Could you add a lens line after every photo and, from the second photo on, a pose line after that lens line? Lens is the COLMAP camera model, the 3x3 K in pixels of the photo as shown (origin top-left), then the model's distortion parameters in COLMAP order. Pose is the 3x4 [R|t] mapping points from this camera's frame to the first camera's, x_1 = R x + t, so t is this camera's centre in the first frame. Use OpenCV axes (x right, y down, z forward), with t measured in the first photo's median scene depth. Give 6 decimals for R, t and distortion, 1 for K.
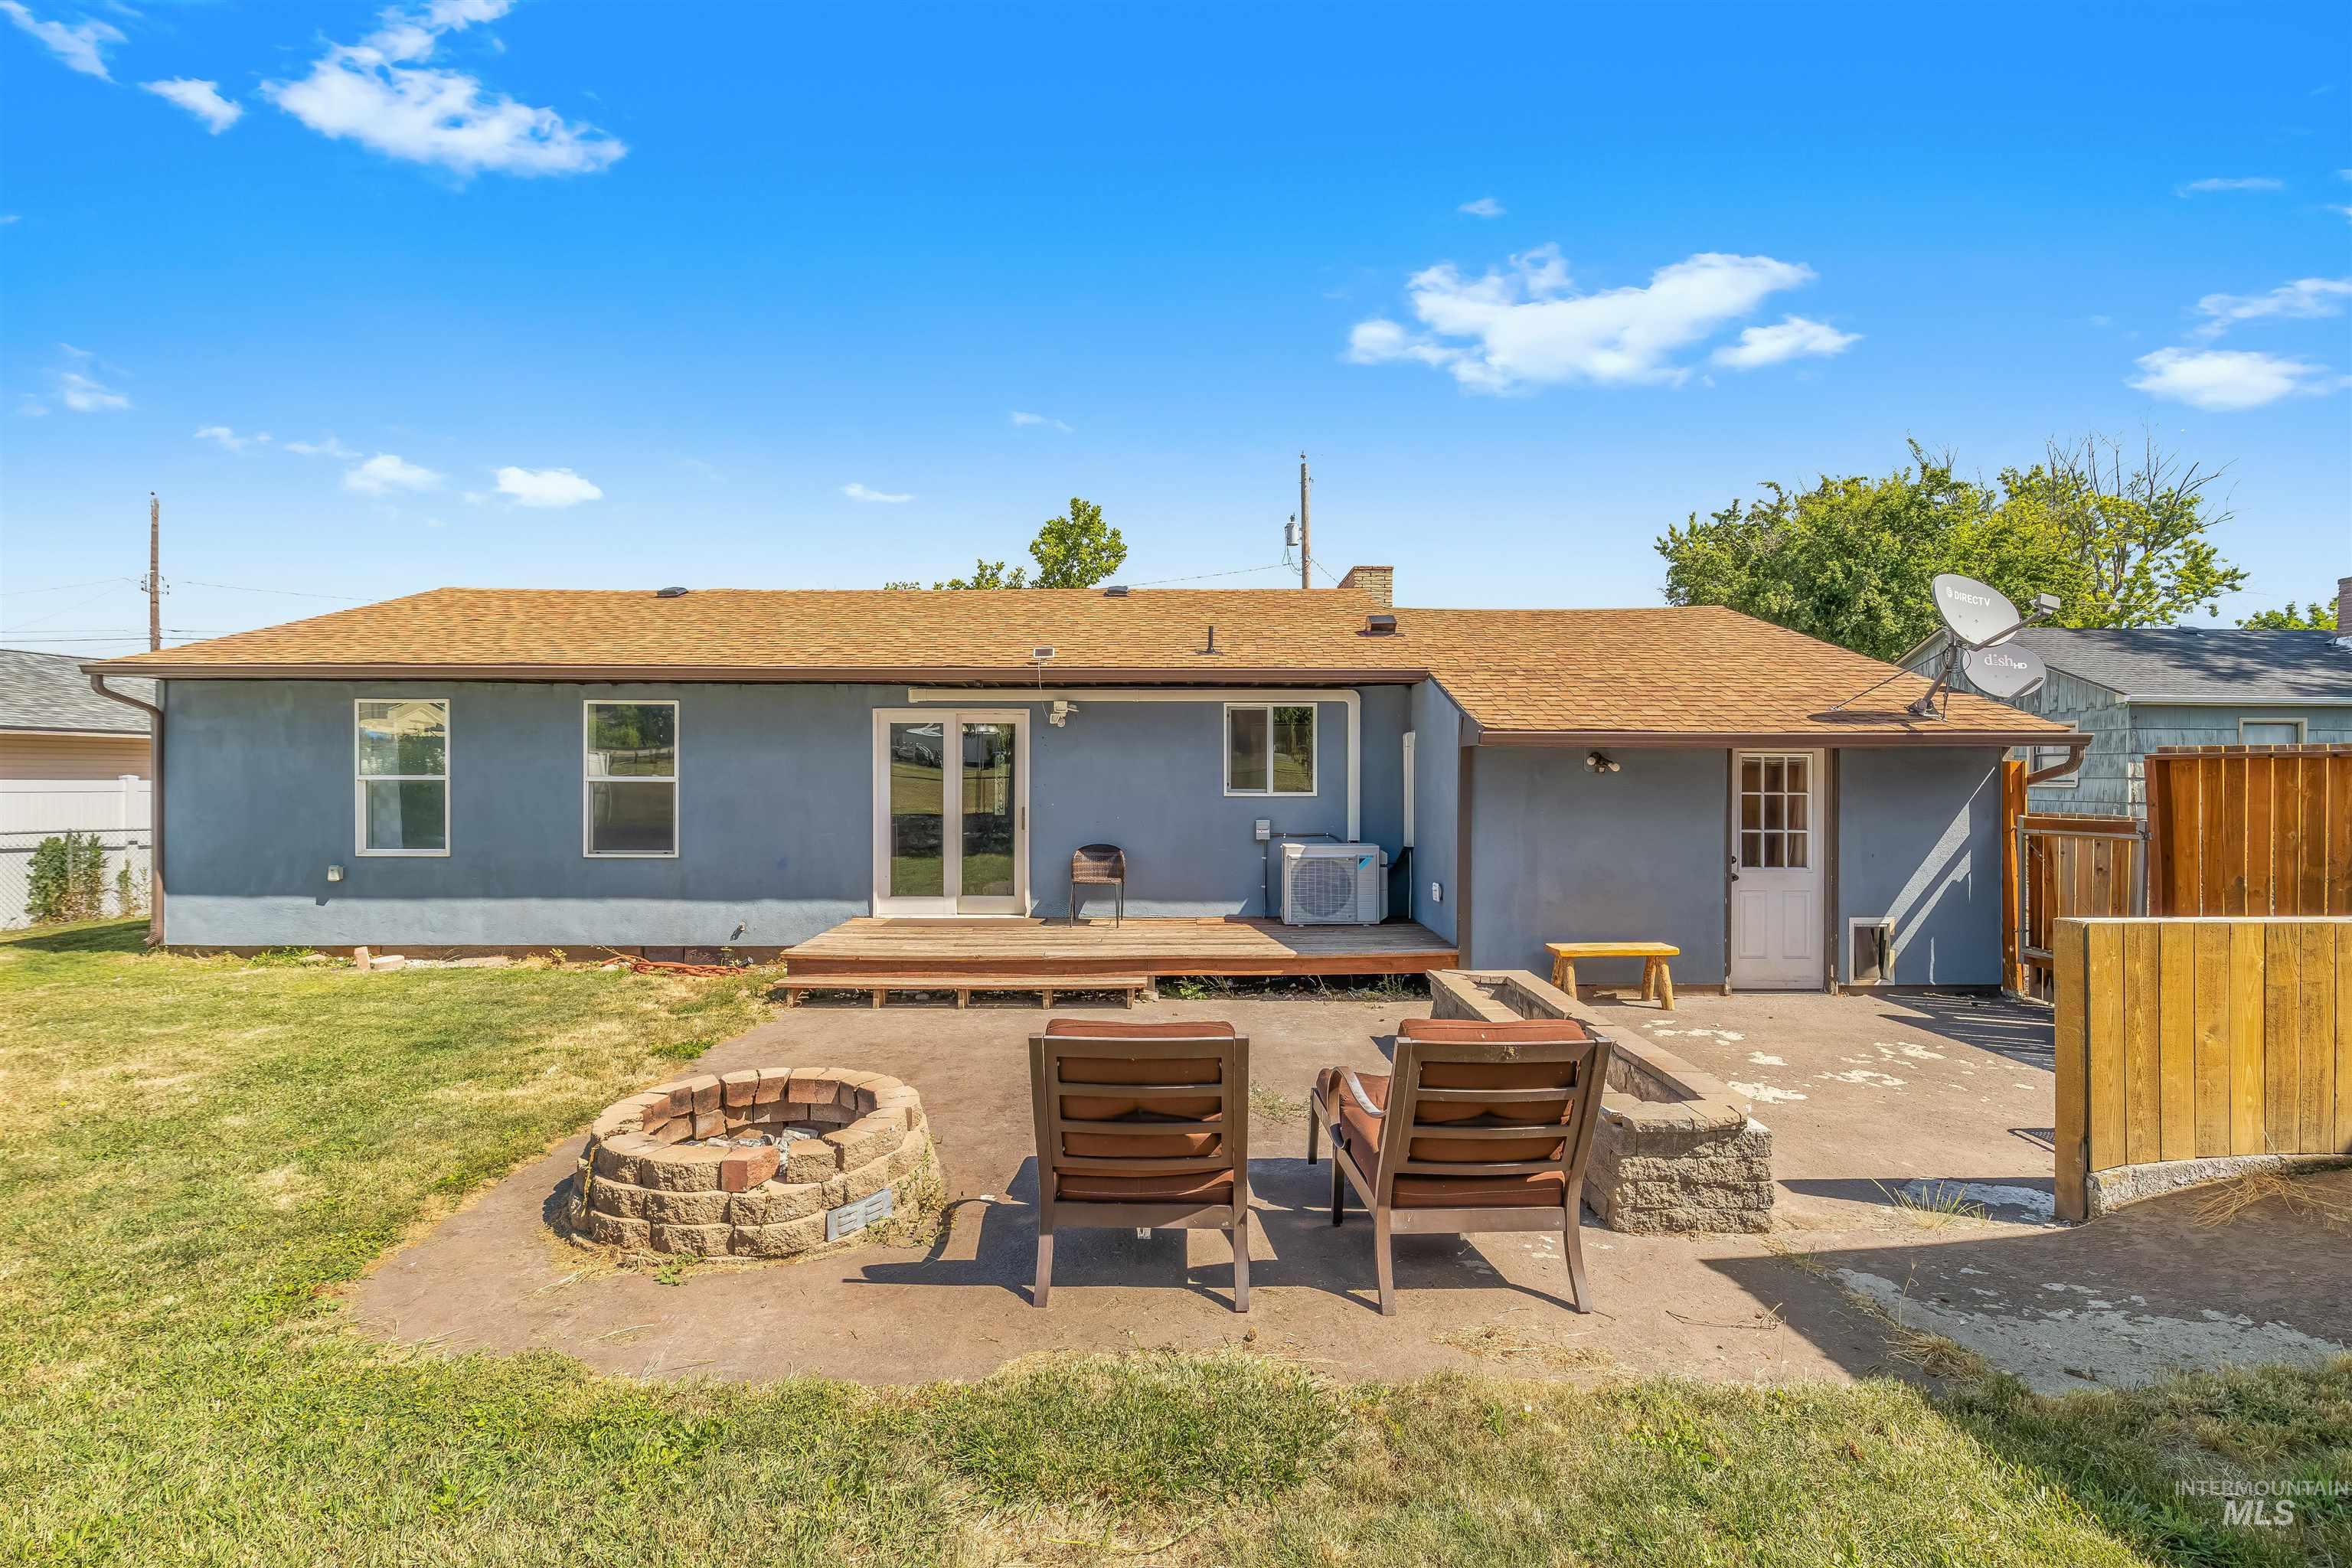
lens RADIAL K [[1034.3, 0, 1196.0], [0, 1034.3, 765.9], [0, 0, 1]] dist [-0.008438, -0.000344]
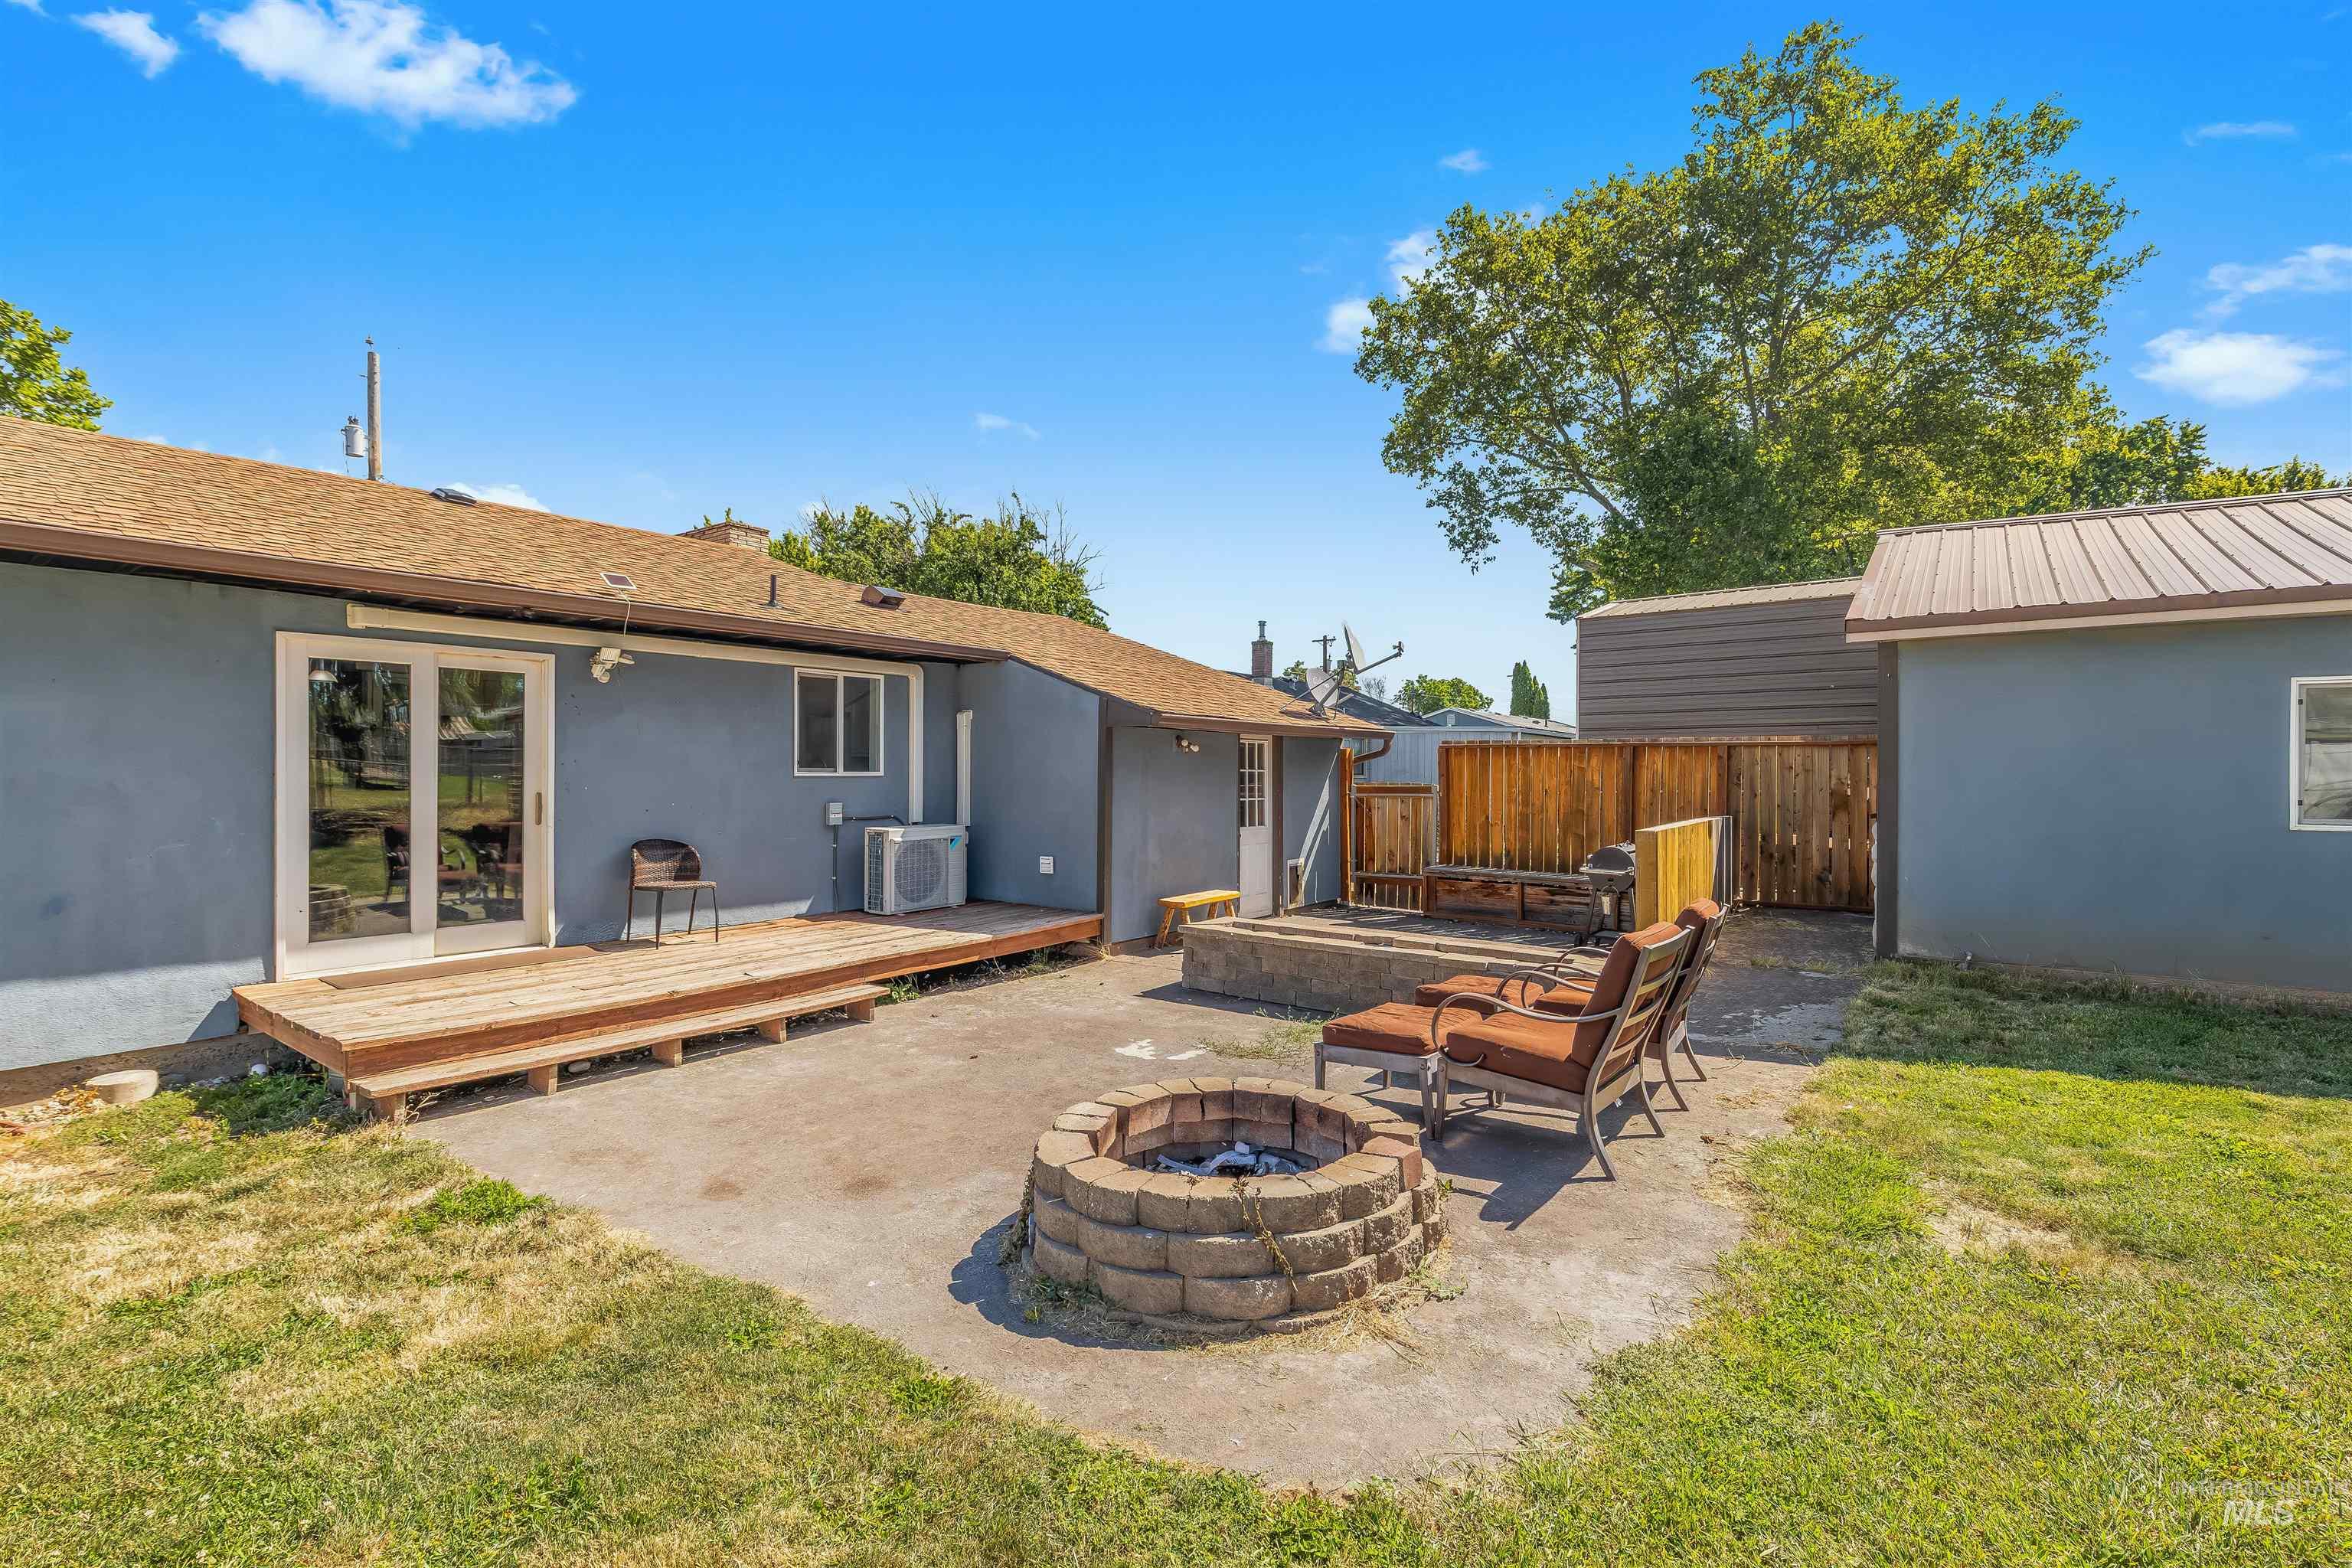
lens RADIAL K [[1034.3, 0, 1196.0], [0, 1034.3, 765.9], [0, 0, 1]] dist [-0.008438, -0.000344]
pose [[0.609381, 0.003563, 0.792869, -0.469340], [-0.008481, 0.999962, 0.002024, 0.016766], [-0.792832, -0.007958, 0.609389, 0.222010]]
